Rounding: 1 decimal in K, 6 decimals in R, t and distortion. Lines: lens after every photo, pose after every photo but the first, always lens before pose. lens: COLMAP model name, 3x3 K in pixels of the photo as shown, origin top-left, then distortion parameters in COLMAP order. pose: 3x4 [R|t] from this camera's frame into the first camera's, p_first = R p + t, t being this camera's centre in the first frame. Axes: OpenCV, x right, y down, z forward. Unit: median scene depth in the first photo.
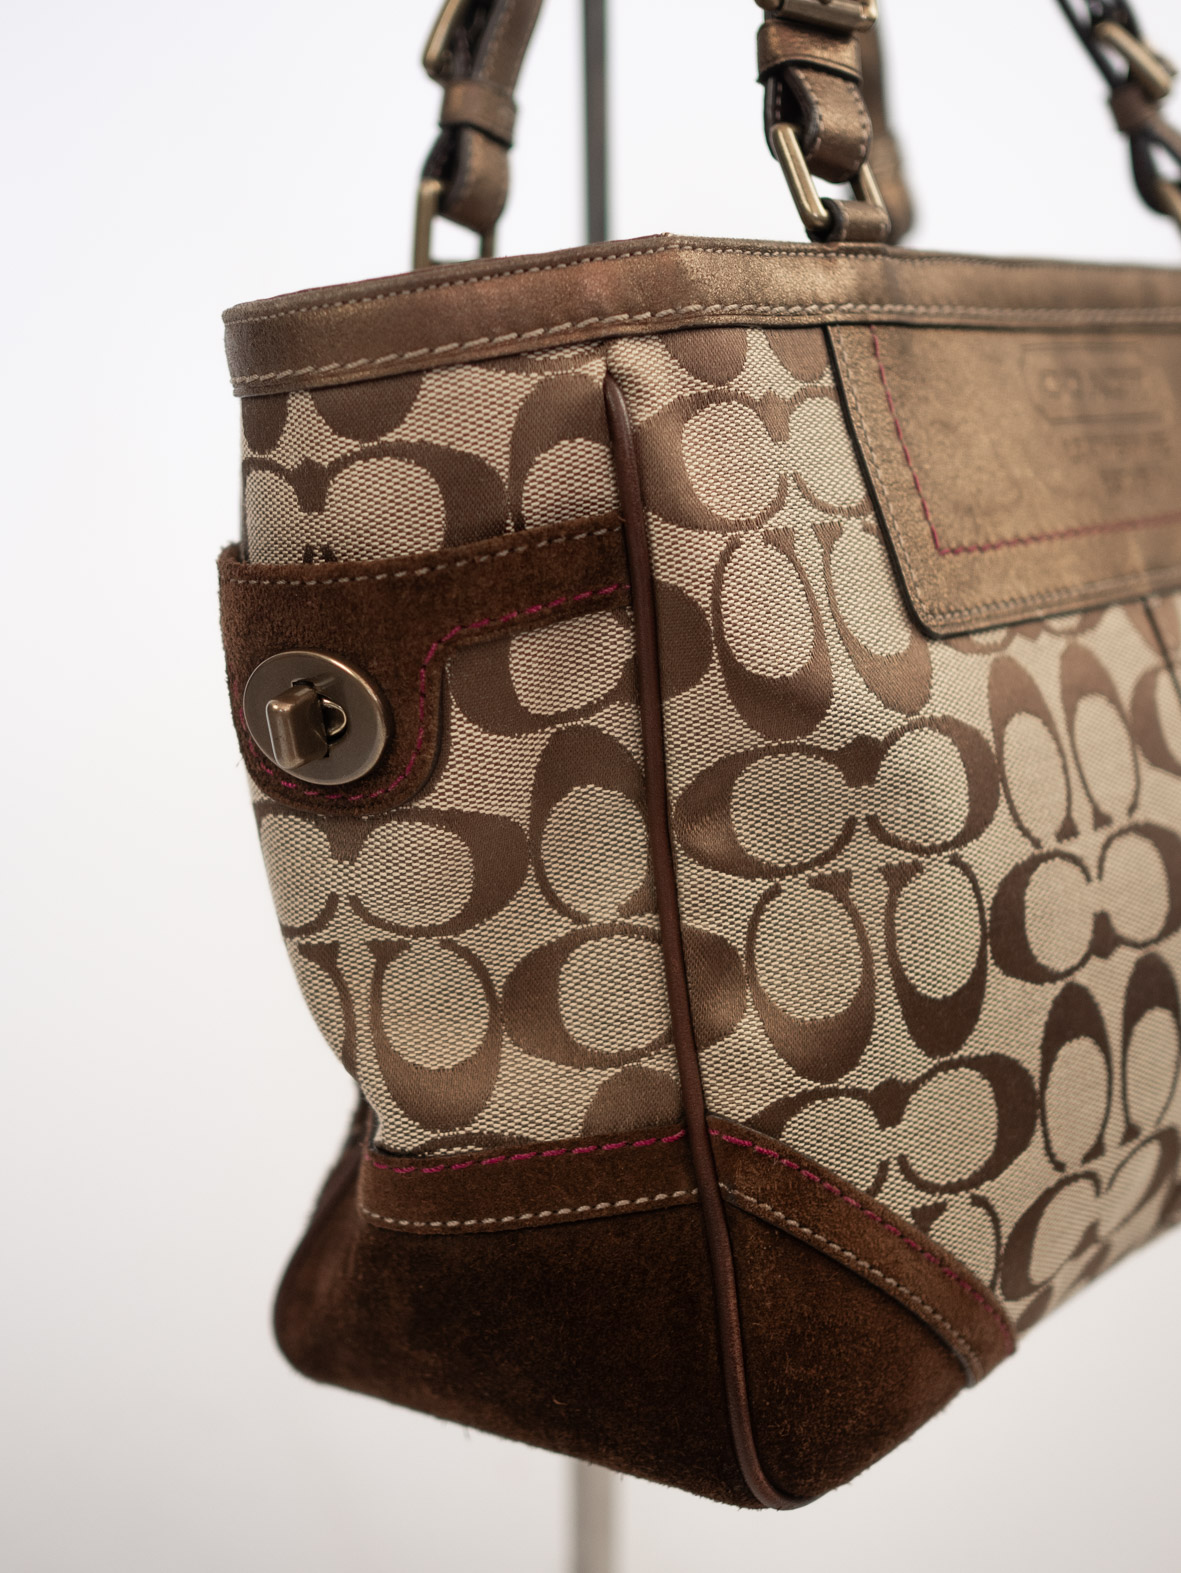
lens RADIAL K [[2608.6, 0, 590.5], [0, 2608.6, 786.5], [0, 0, 1]] dist [-0.112140, 0.028993]
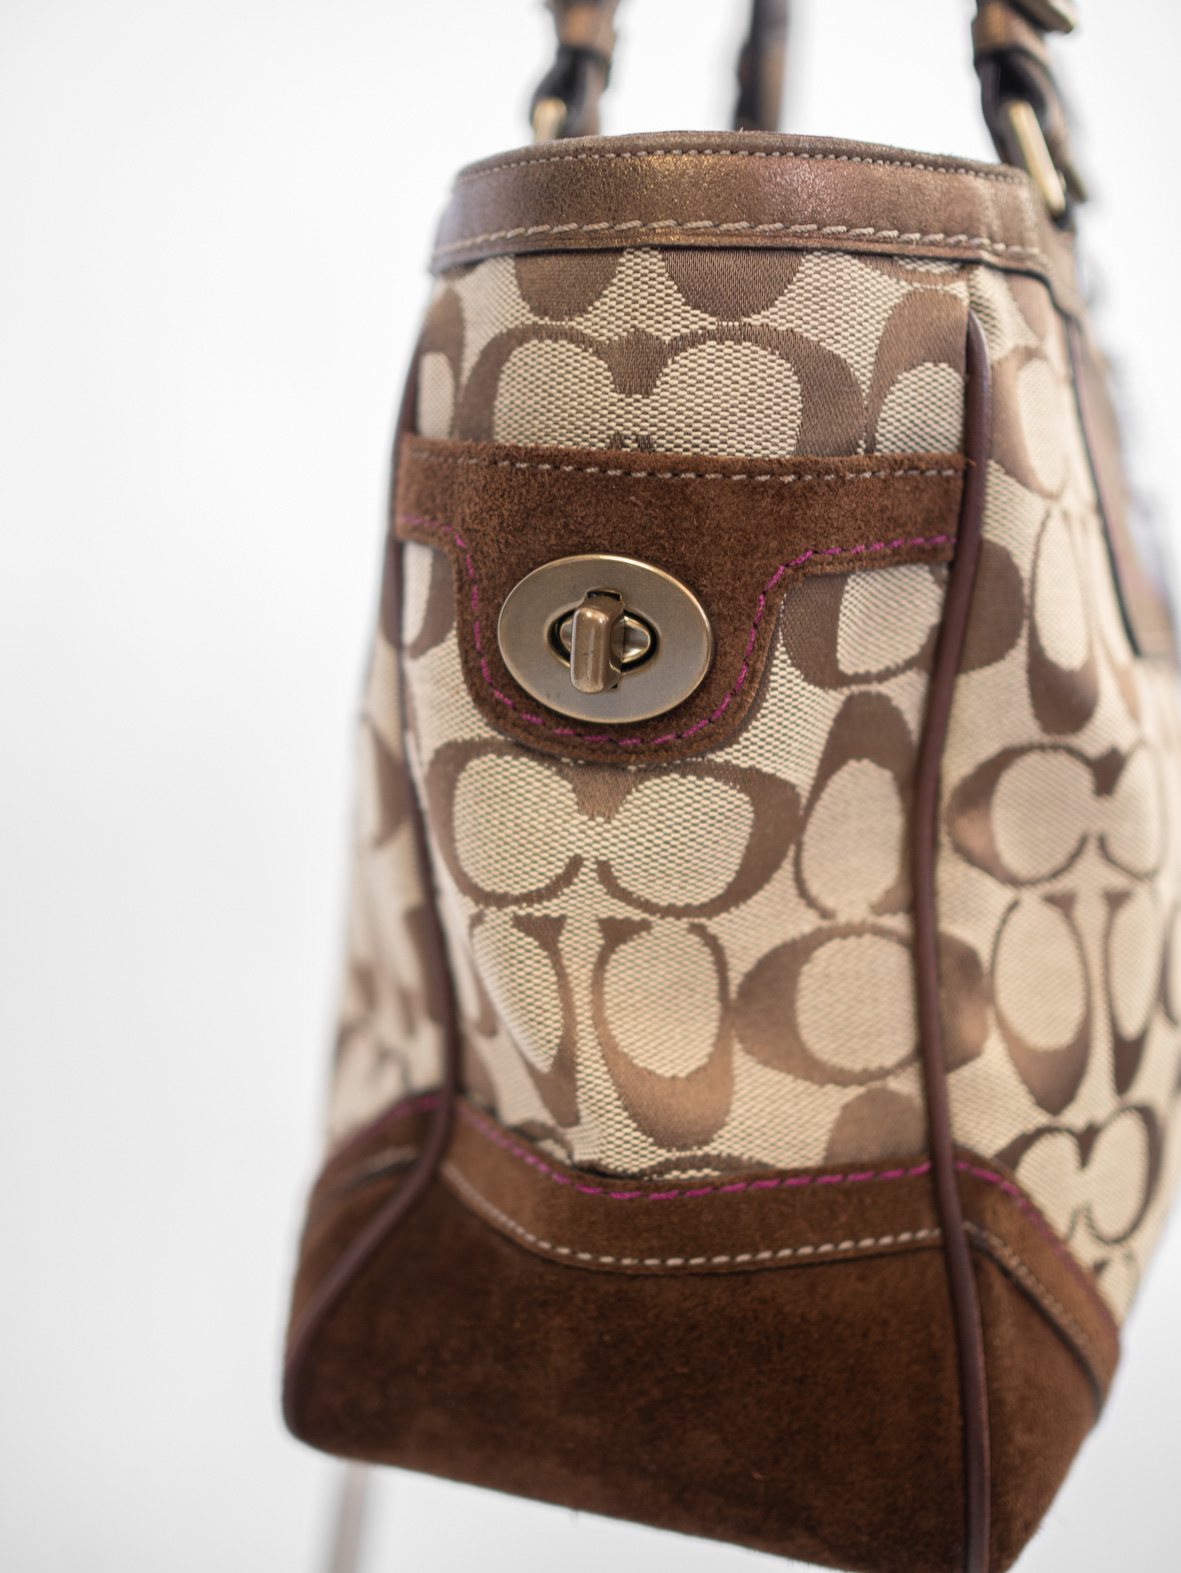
lens RADIAL K [[2265.0, 0, 590.6], [0, 2265.0, 805.5], [0, 0, 1]] dist [-0.125329, 0.082131]
pose [[0.919358, 0.109650, 0.377832, -0.371560], [-0.085368, 0.993094, -0.080481, 0.083448], [-0.384048, 0.041736, 0.922369, 0.336488]]
